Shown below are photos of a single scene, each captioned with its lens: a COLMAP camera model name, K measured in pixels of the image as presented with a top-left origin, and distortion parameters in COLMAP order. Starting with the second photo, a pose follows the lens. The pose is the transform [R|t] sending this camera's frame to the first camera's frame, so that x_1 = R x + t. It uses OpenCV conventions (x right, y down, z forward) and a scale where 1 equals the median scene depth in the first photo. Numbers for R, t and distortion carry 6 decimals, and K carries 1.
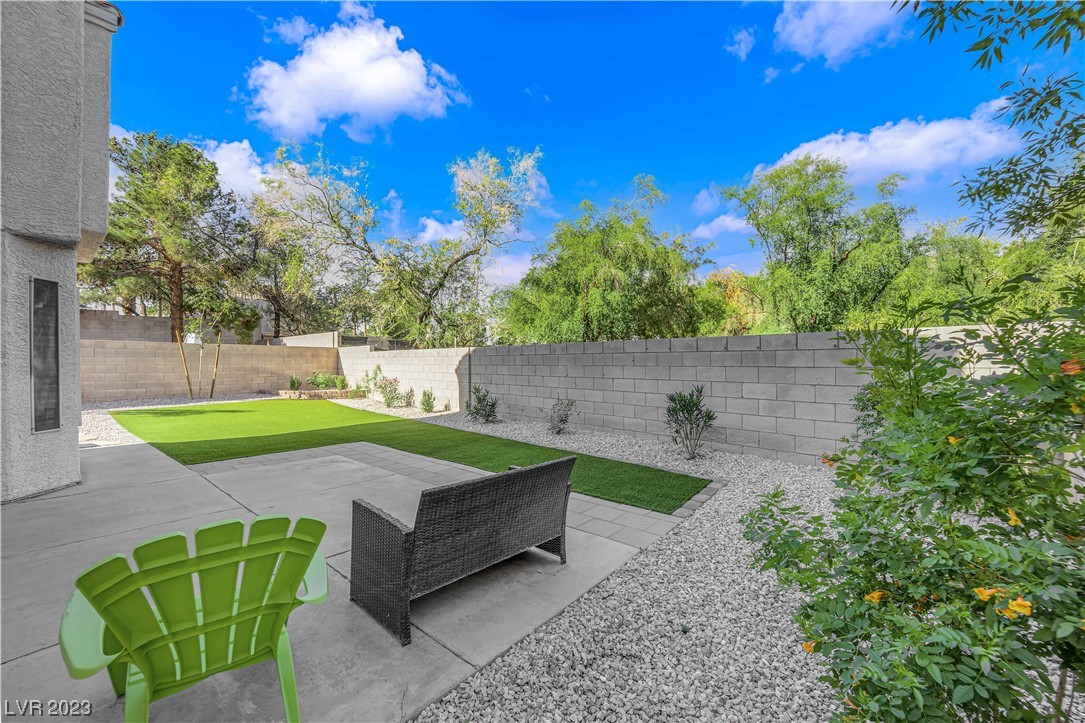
lens RADIAL K [[435.3, 0, 541.8], [0, 435.3, 363.4], [0, 0, 1]] dist [-0.012219, -0.002623]
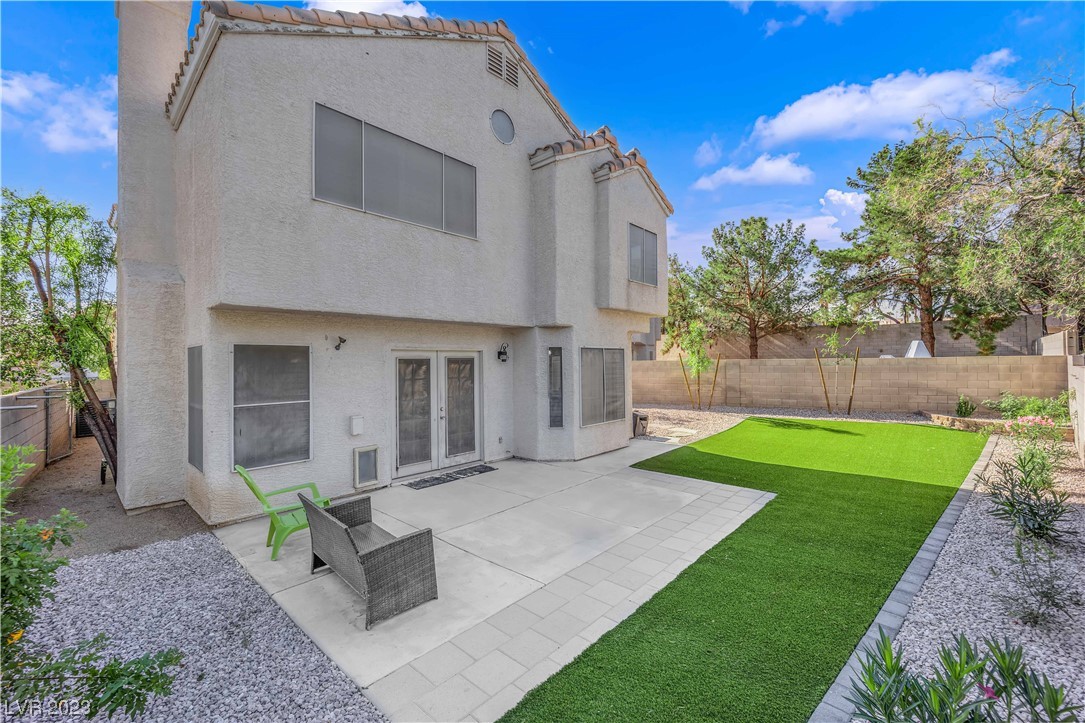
lens RADIAL K [[435.3, 0, 541.1], [0, 435.3, 356.2], [0, 0, 1]] dist [-0.012219, -0.002623]
pose [[-0.027084, -0.015701, -0.999510, 0.259955], [0.006012, 0.999856, -0.015869, -0.043714], [0.999615, -0.006439, -0.026986, 0.342012]]
